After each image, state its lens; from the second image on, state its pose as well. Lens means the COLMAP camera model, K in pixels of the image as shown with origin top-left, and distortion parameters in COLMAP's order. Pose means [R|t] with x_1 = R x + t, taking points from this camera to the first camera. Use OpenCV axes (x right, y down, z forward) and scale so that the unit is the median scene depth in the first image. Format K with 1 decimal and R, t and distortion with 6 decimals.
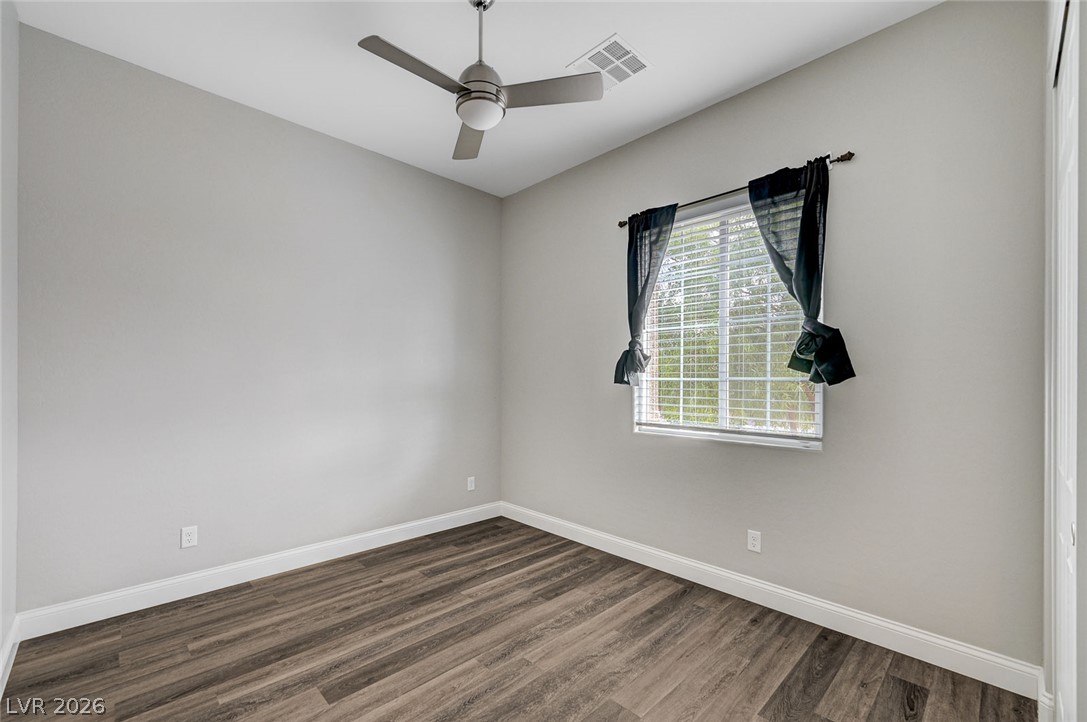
lens RADIAL K [[455.4, 0, 540.8], [0, 455.4, 378.2], [0, 0, 1]] dist [0.001064, 0.000117]
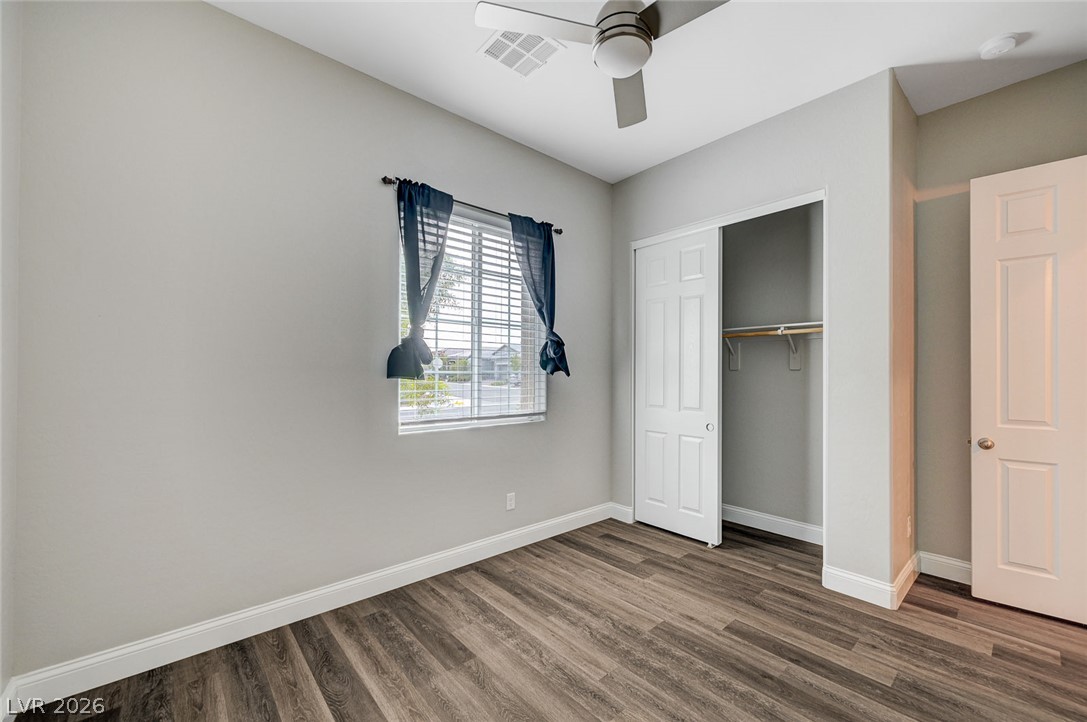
lens RADIAL K [[429.9, 0, 547.3], [0, 429.9, 371.9], [0, 0, 1]] dist [-0.003279, 0.000194]
pose [[0.048750, -0.000320, 0.998811, -0.749131], [-0.007821, 0.999969, 0.000702, -0.001276], [-0.998780, -0.007846, 0.048746, 0.890089]]
